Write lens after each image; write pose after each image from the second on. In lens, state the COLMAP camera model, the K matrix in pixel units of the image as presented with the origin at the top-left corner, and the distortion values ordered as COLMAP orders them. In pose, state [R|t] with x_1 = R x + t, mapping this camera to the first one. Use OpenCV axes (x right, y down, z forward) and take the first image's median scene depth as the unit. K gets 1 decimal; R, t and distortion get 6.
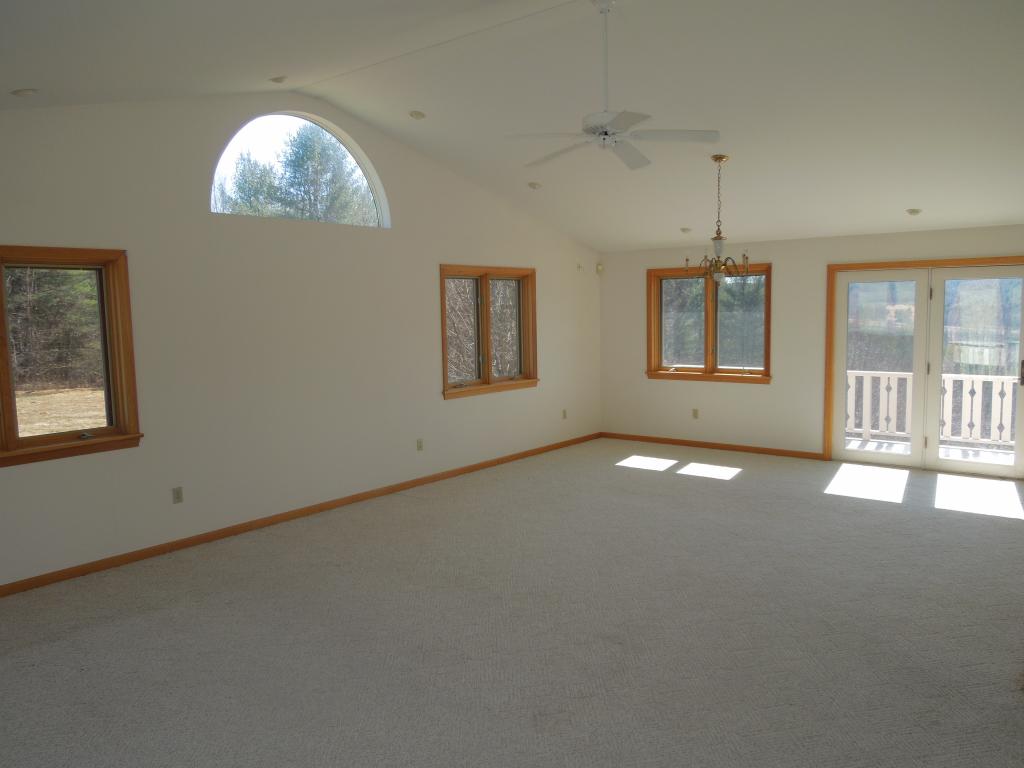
lens RADIAL K [[772.0, 0, 512.0], [0, 772.0, 384.0], [0, 0, 1]] dist [-0.001764, -0.000272]
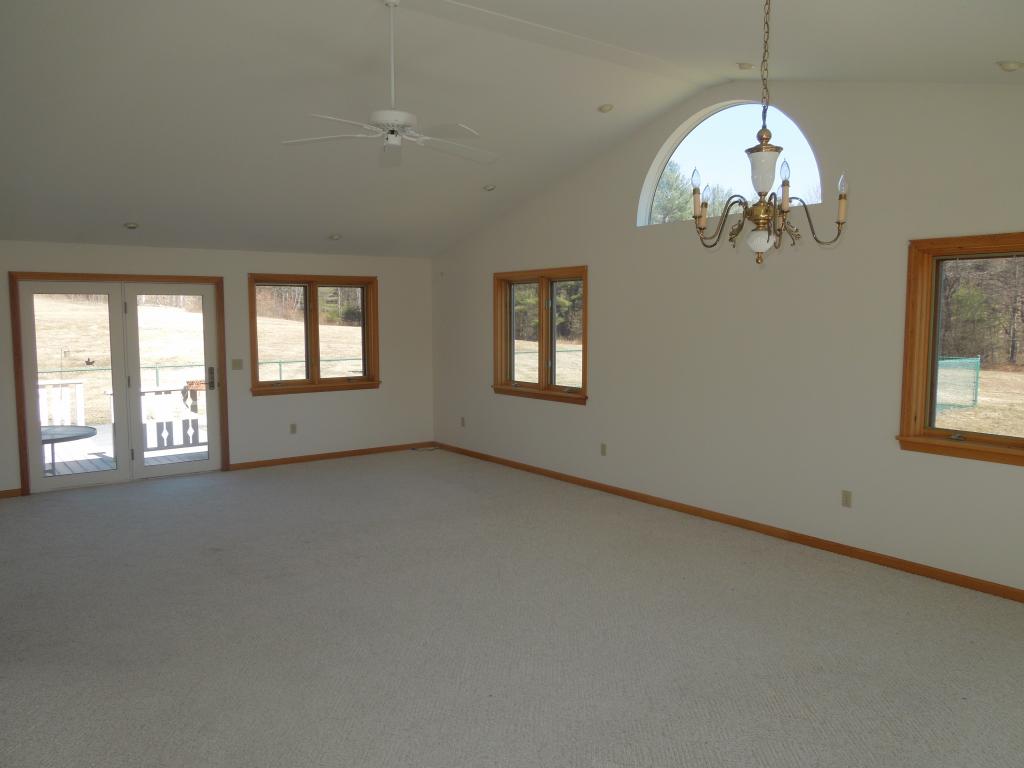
lens RADIAL K [[772.0, 0, 512.0], [0, 772.0, 384.0], [0, 0, 1]] dist [-0.001764, -0.000272]
pose [[-0.249919, 0.096876, -0.963408, 0.840693], [-0.100979, 0.986949, 0.125438, -0.112211], [0.962987, 0.128633, -0.236875, 1.130154]]
